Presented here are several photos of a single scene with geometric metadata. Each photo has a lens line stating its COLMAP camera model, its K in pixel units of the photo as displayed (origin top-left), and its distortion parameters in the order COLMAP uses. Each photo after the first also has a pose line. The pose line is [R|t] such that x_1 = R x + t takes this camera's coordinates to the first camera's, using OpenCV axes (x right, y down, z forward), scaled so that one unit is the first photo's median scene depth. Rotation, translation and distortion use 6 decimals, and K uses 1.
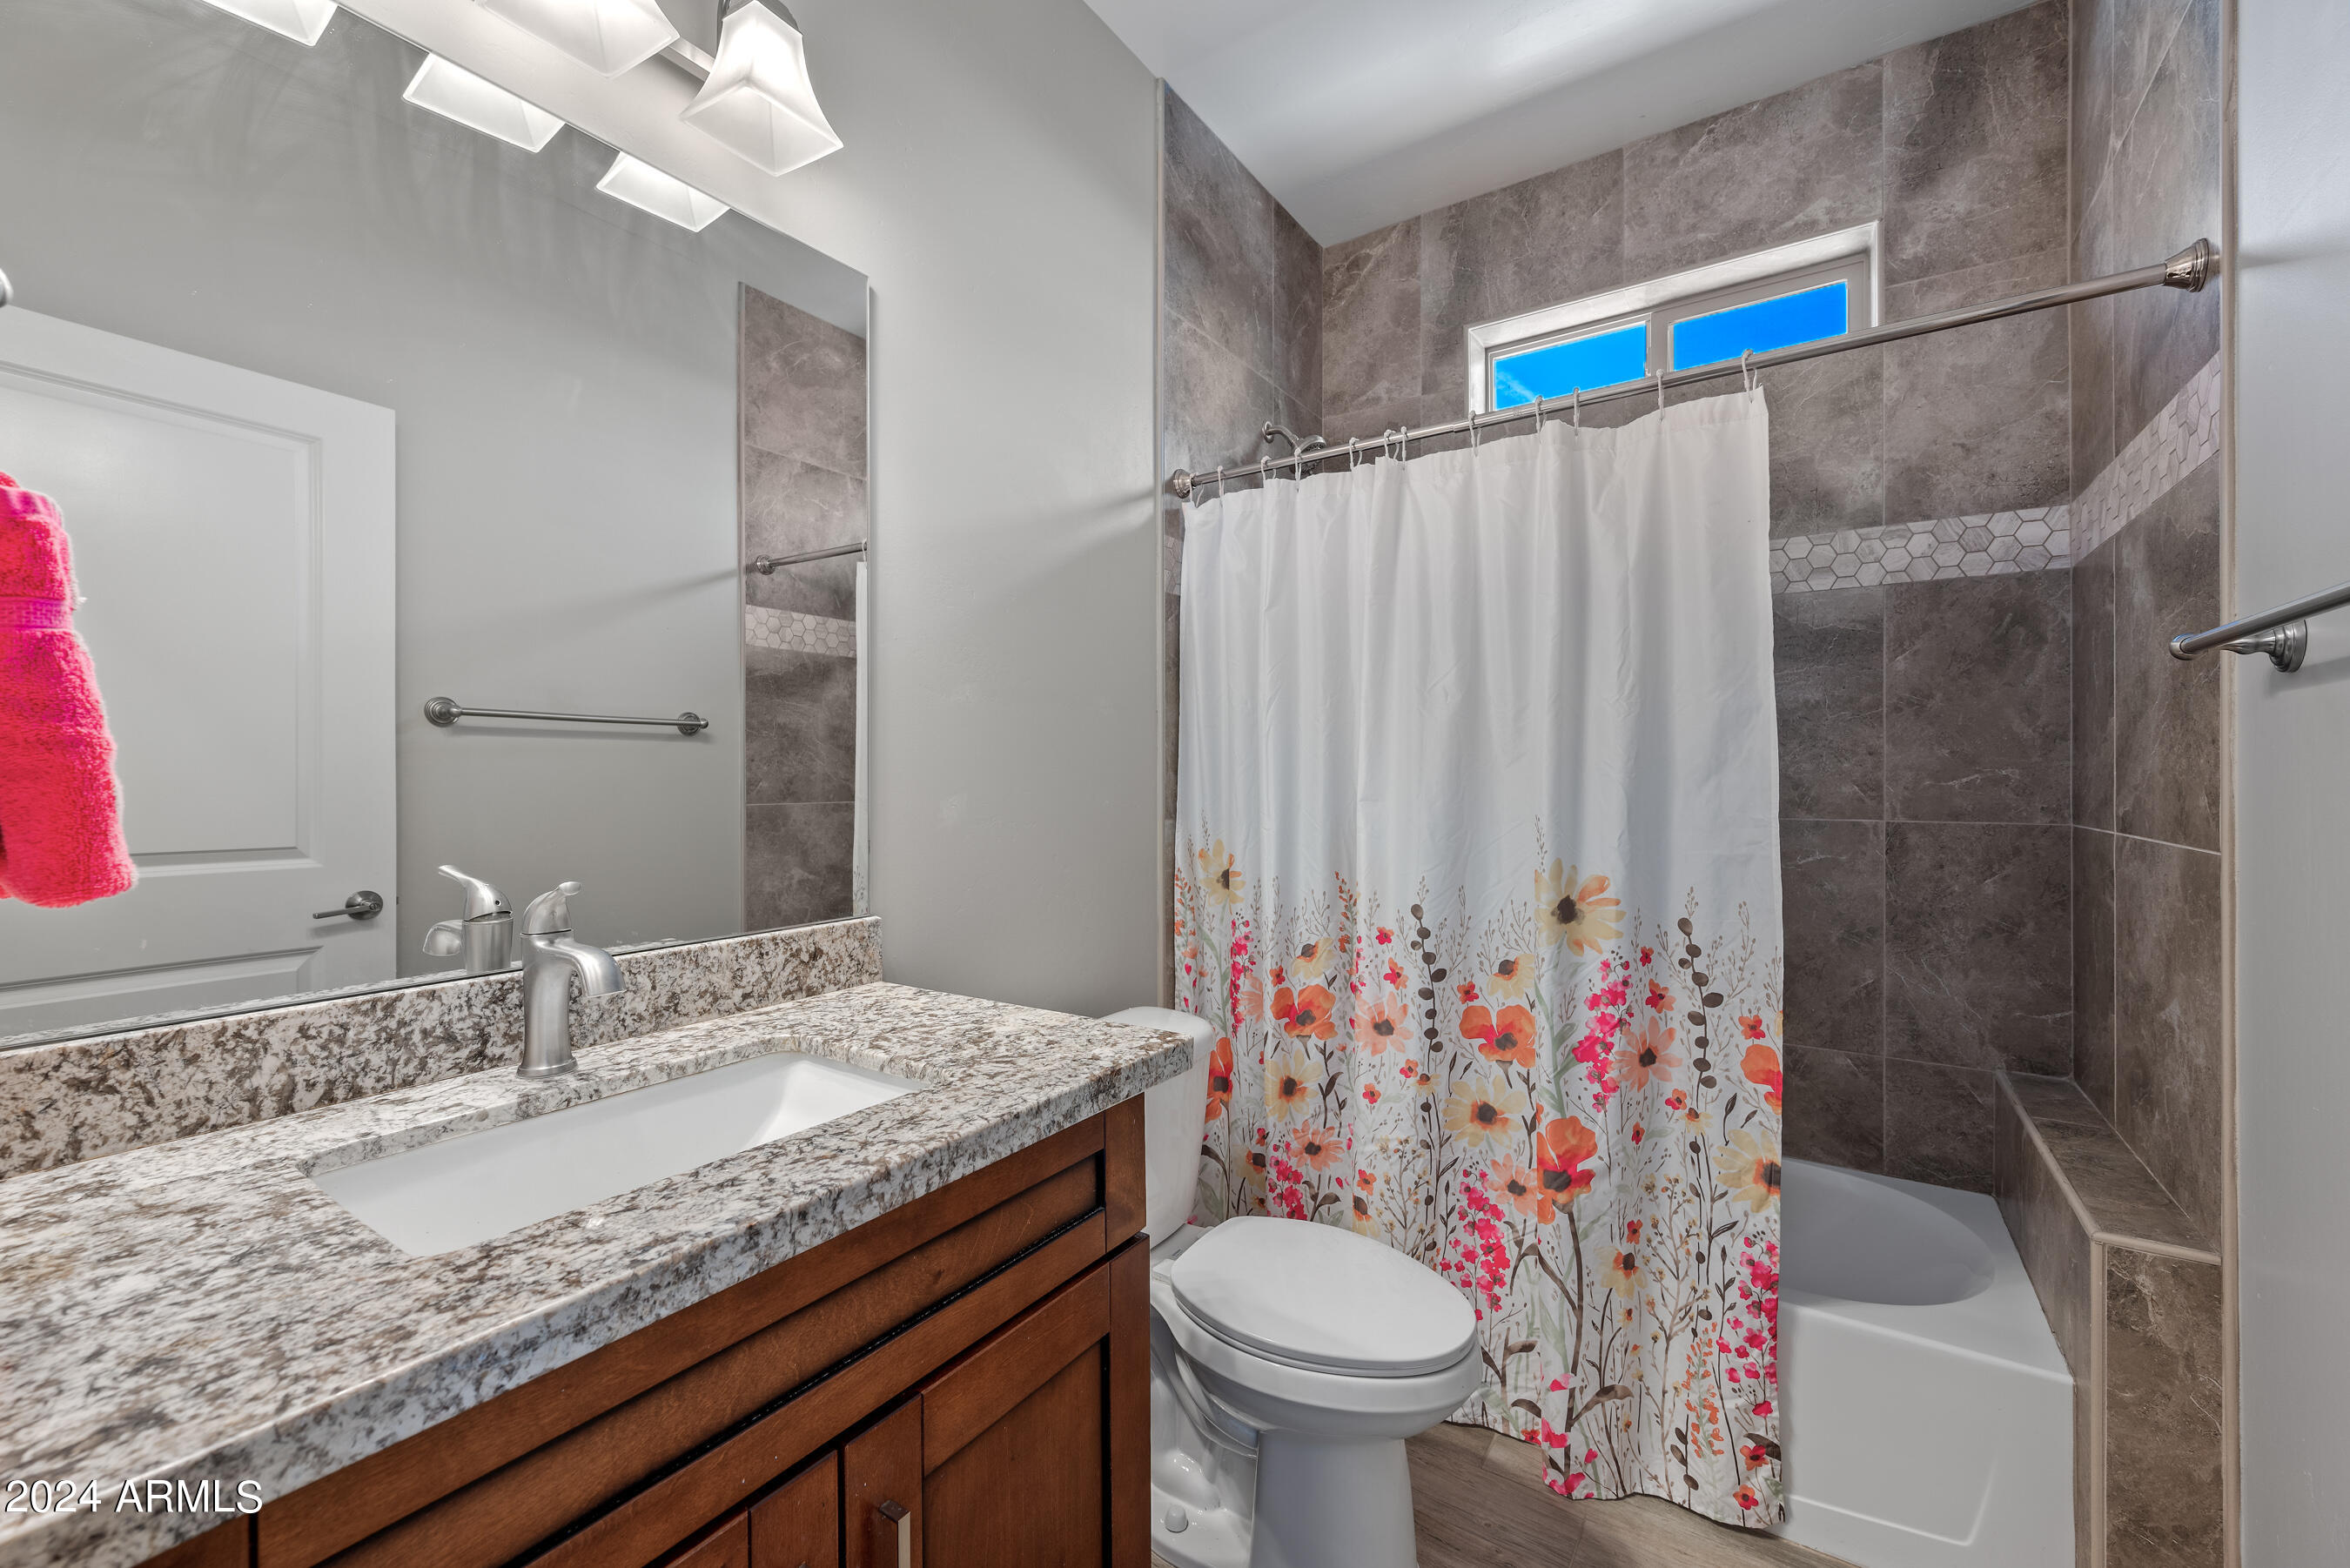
lens RADIAL K [[944.1, 0, 1164.0], [0, 944.1, 767.8], [0, 0, 1]] dist [-0.000255, 0.000122]
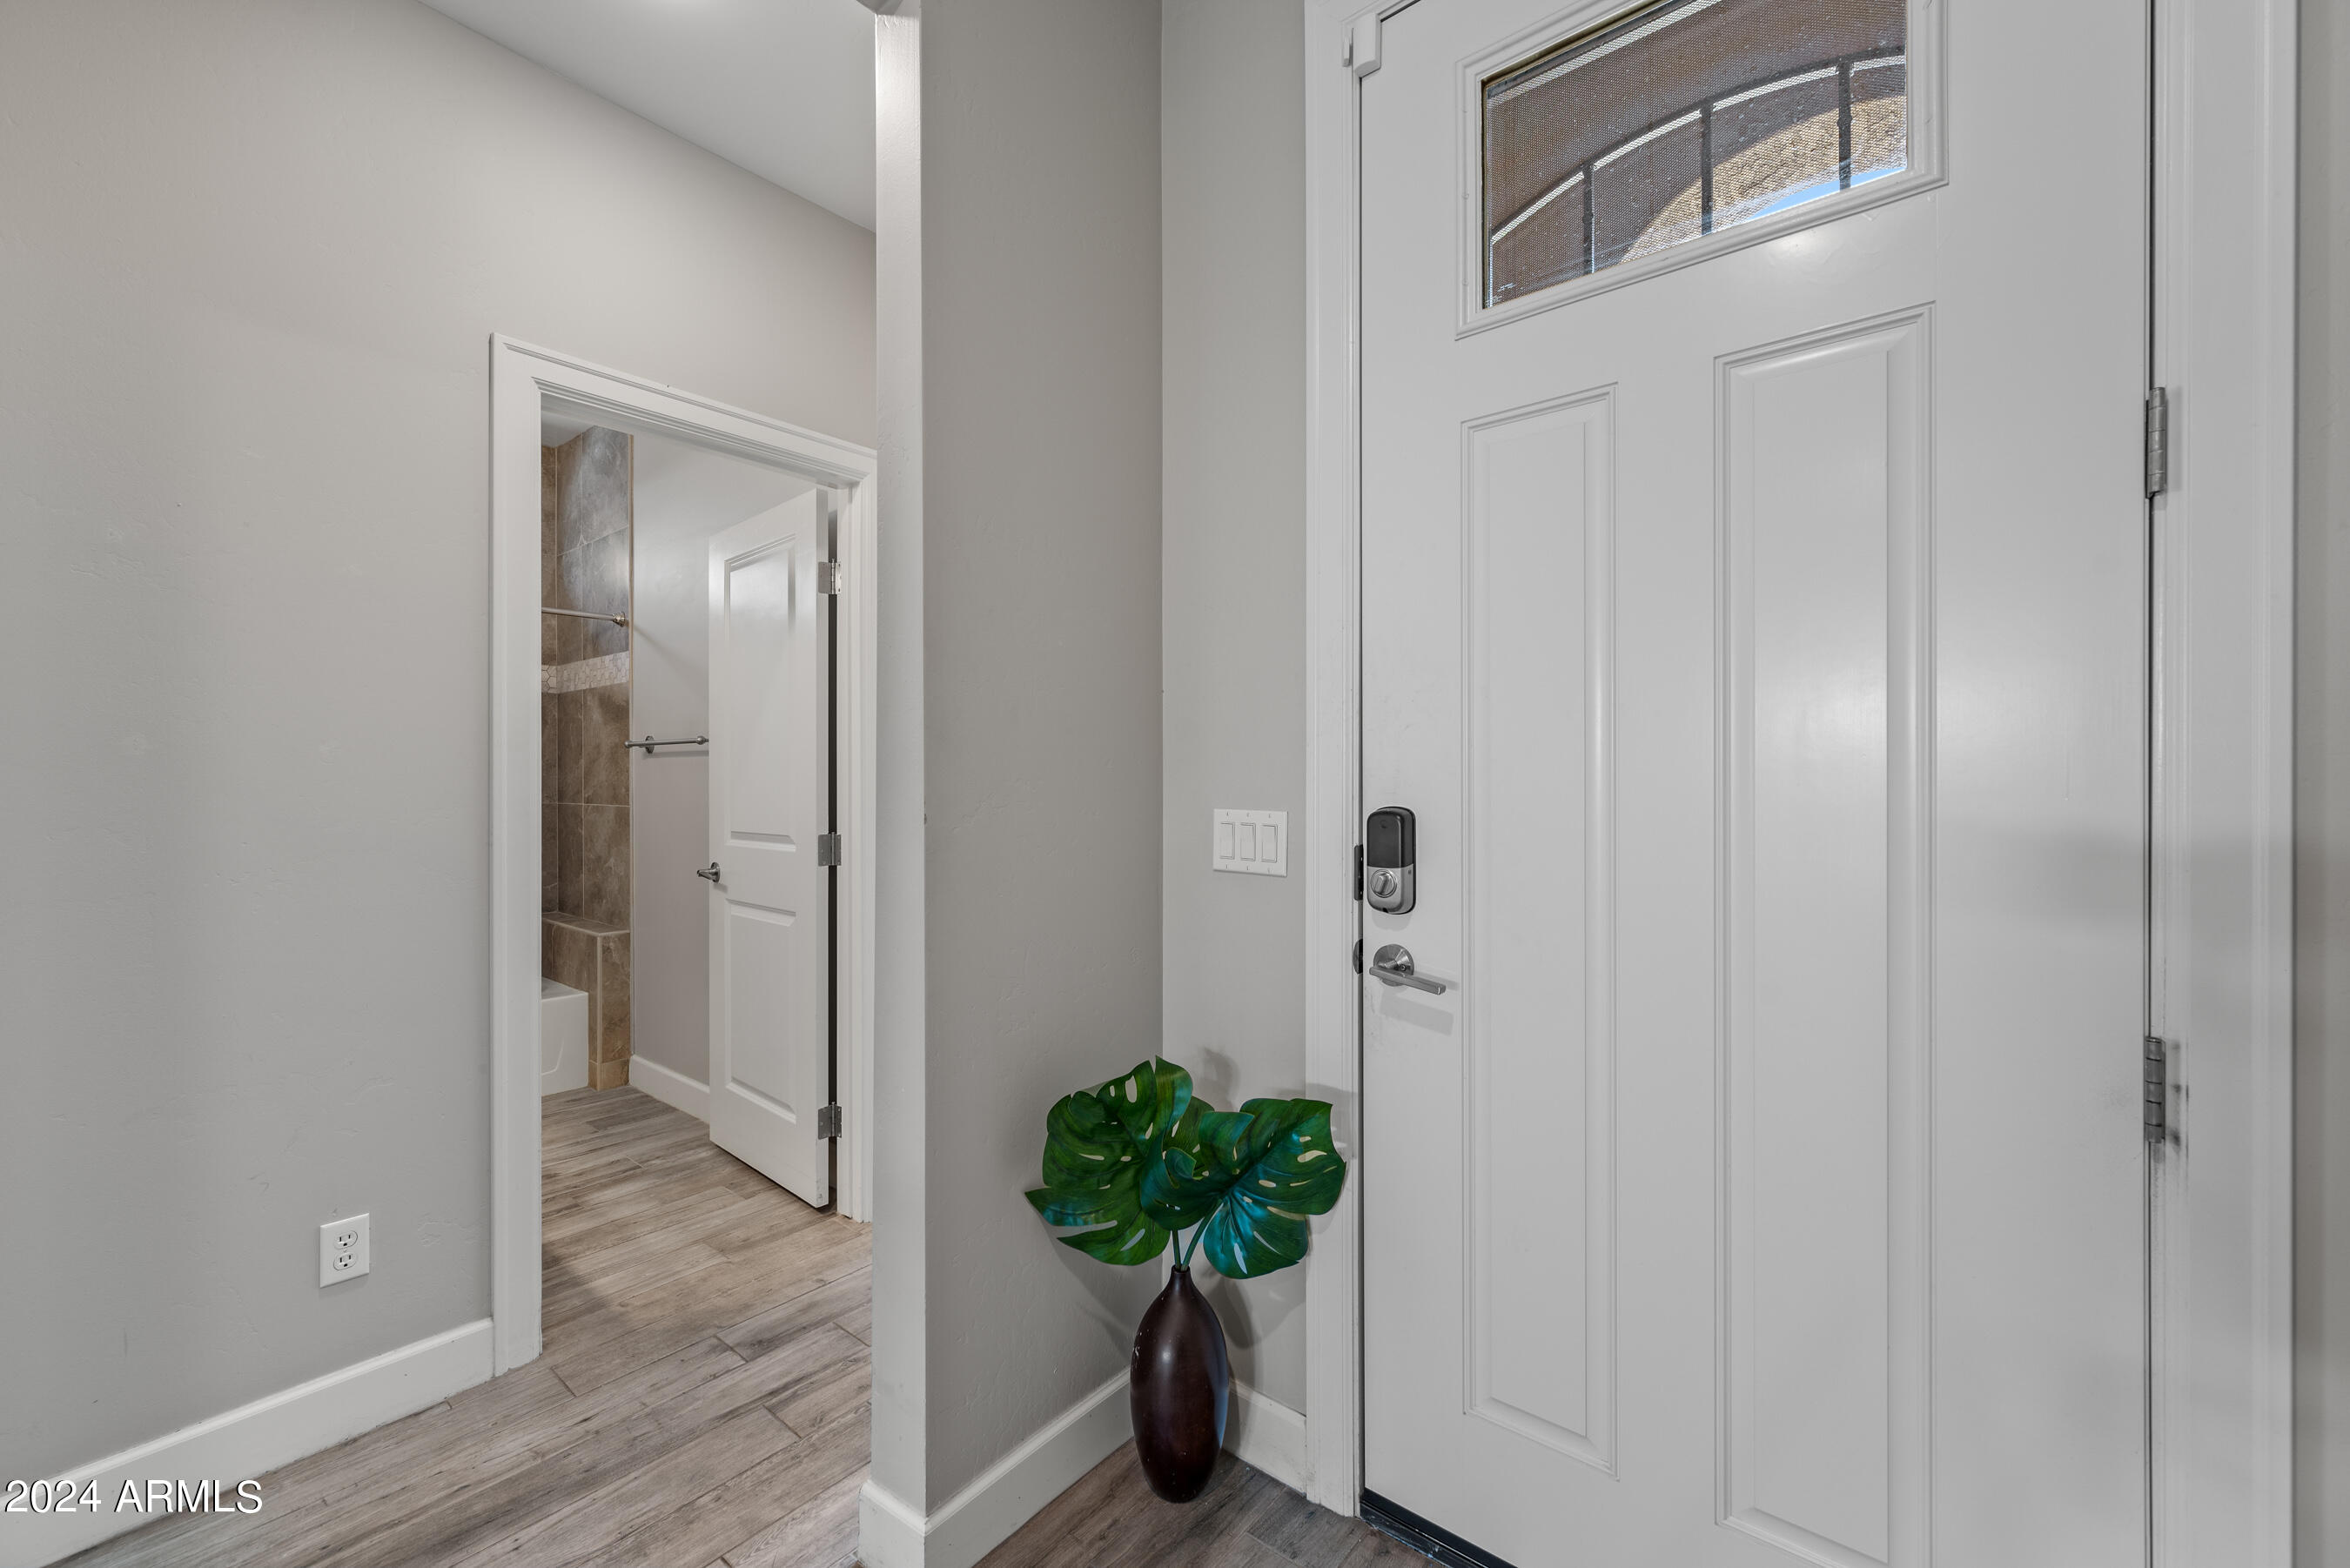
lens RADIAL K [[944.1, 0, 1173.8], [0, 944.1, 789.8], [0, 0, 1]] dist [-0.000255, 0.000122]
pose [[0.086504, -0.013604, 0.996159, -1.516659], [-0.005608, 0.999884, 0.014142, -0.017290], [-0.996236, -0.006809, 0.086418, -0.890027]]
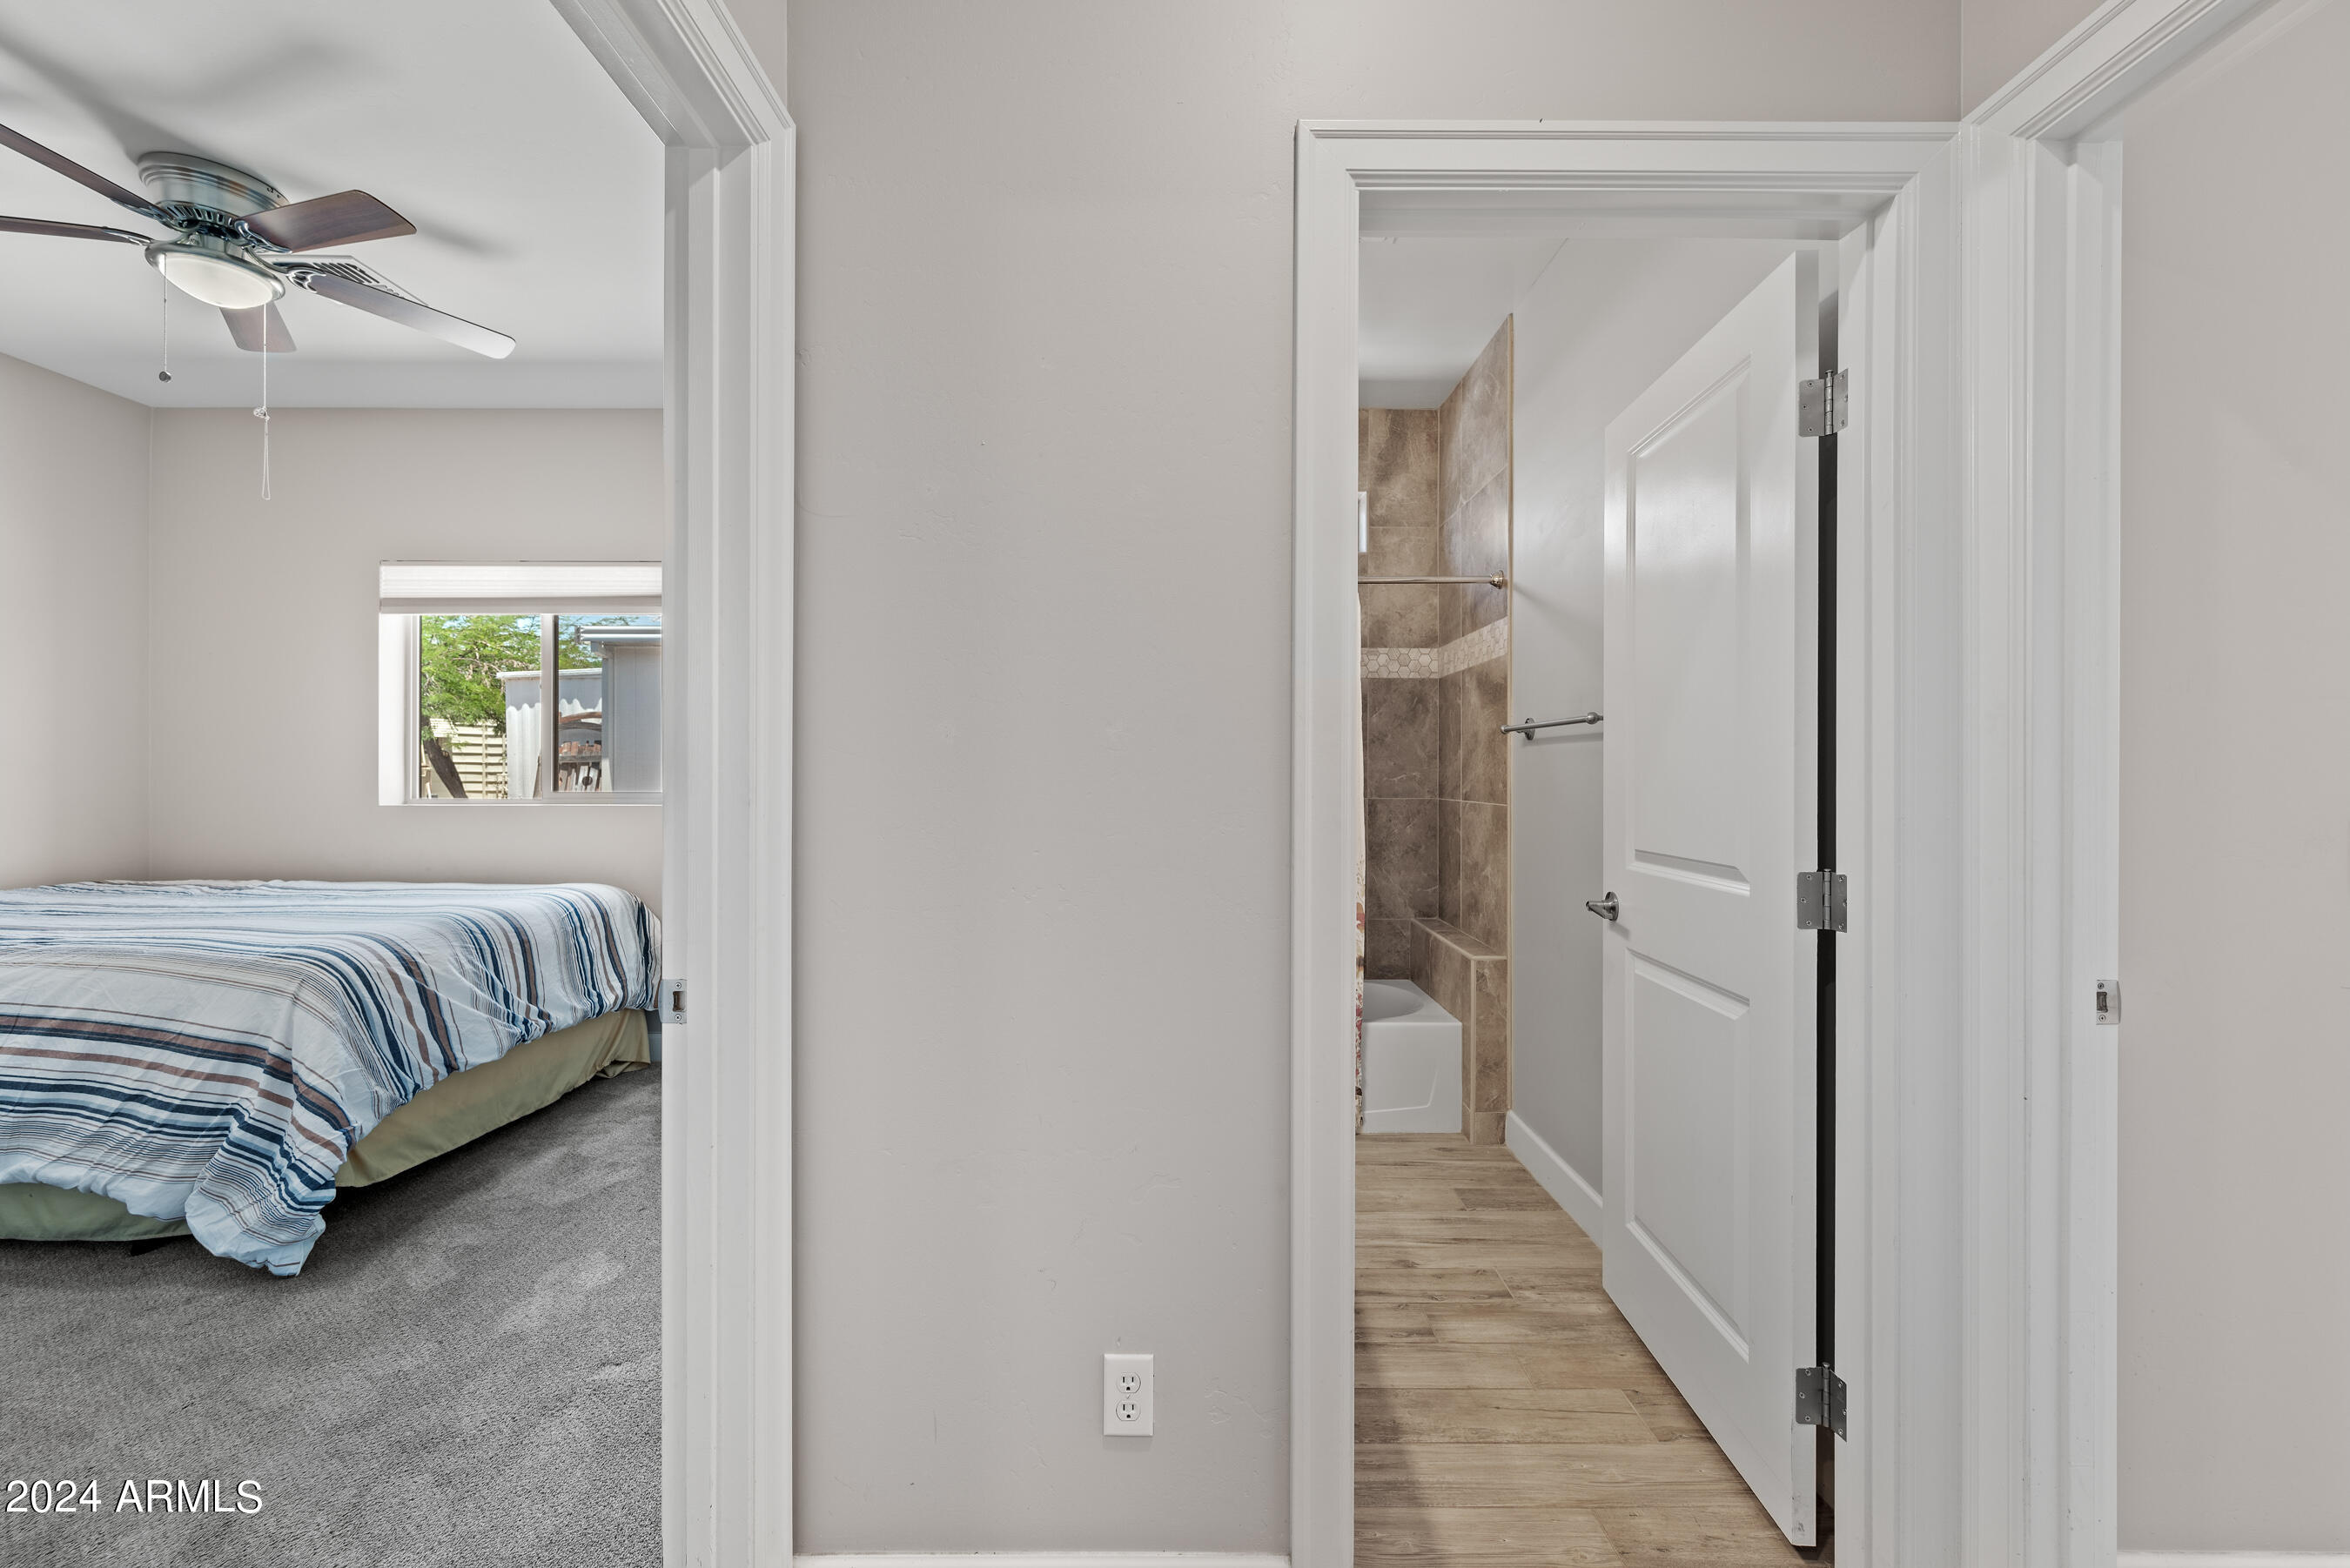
lens RADIAL K [[944.1, 0, 1171.8], [0, 944.1, 770.3], [0, 0, 1]] dist [-0.000255, 0.000122]
pose [[0.825181, -0.001385, 0.564866, -0.906610], [-0.001004, 0.999992, 0.003918, -0.013884], [-0.564867, -0.003800, 0.825173, -0.516209]]
